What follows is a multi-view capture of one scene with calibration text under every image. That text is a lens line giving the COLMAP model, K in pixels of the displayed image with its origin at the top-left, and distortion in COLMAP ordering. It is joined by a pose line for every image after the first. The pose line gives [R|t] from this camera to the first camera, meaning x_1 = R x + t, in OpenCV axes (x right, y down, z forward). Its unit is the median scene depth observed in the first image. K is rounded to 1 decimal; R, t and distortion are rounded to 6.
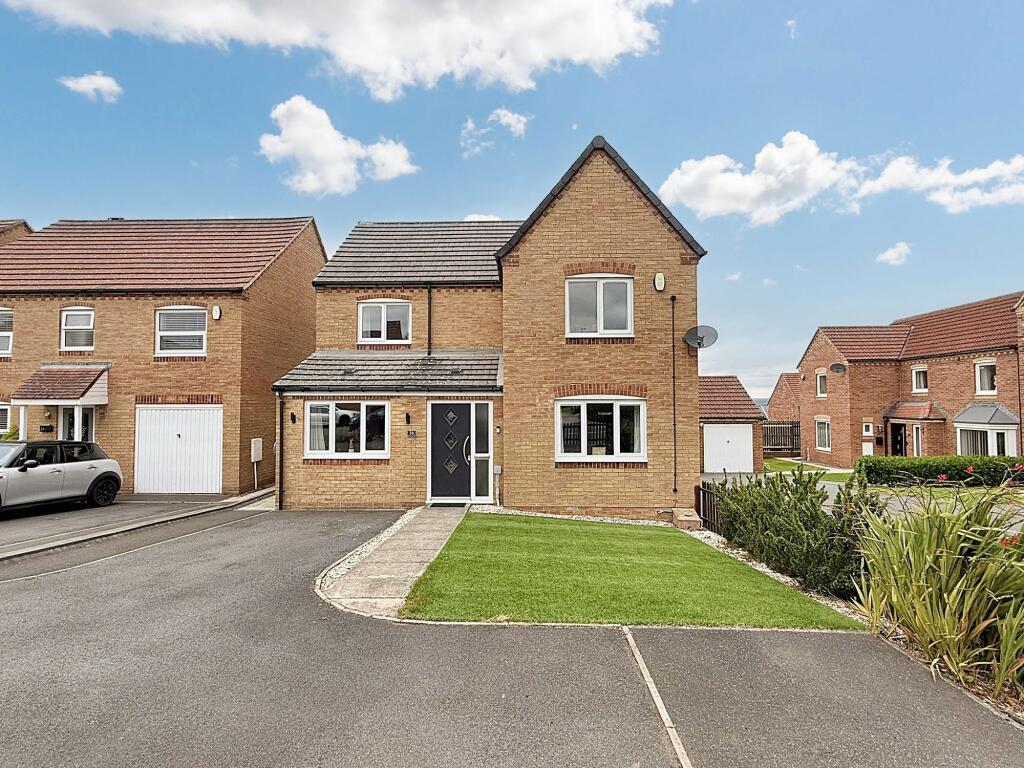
lens RADIAL K [[501.4, 0, 511.7], [0, 501.4, 384.3], [0, 0, 1]] dist [-0.001820, -0.000197]
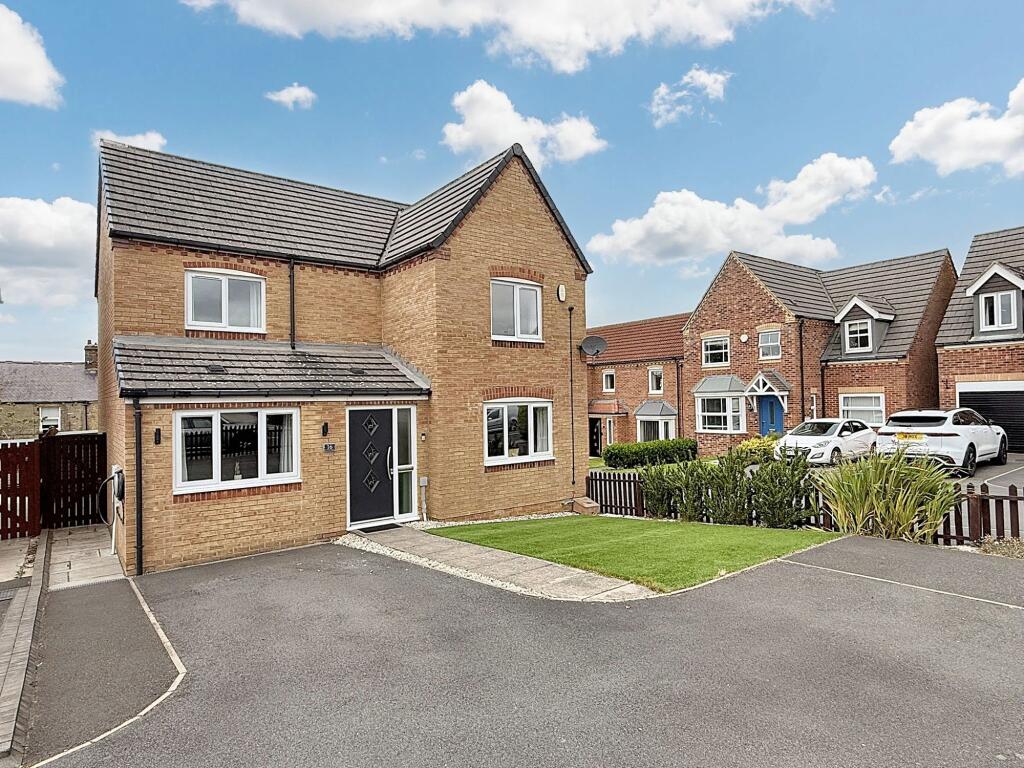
lens RADIAL K [[595.2, 0, 511.3], [0, 595.2, 385.4], [0, 0, 1]] dist [-0.001813, -0.000682]
pose [[0.764837, 0.001526, 0.644222, -0.593836], [-0.004905, 0.999982, 0.003455, -0.007173], [-0.644205, -0.005803, 0.764831, 0.077060]]
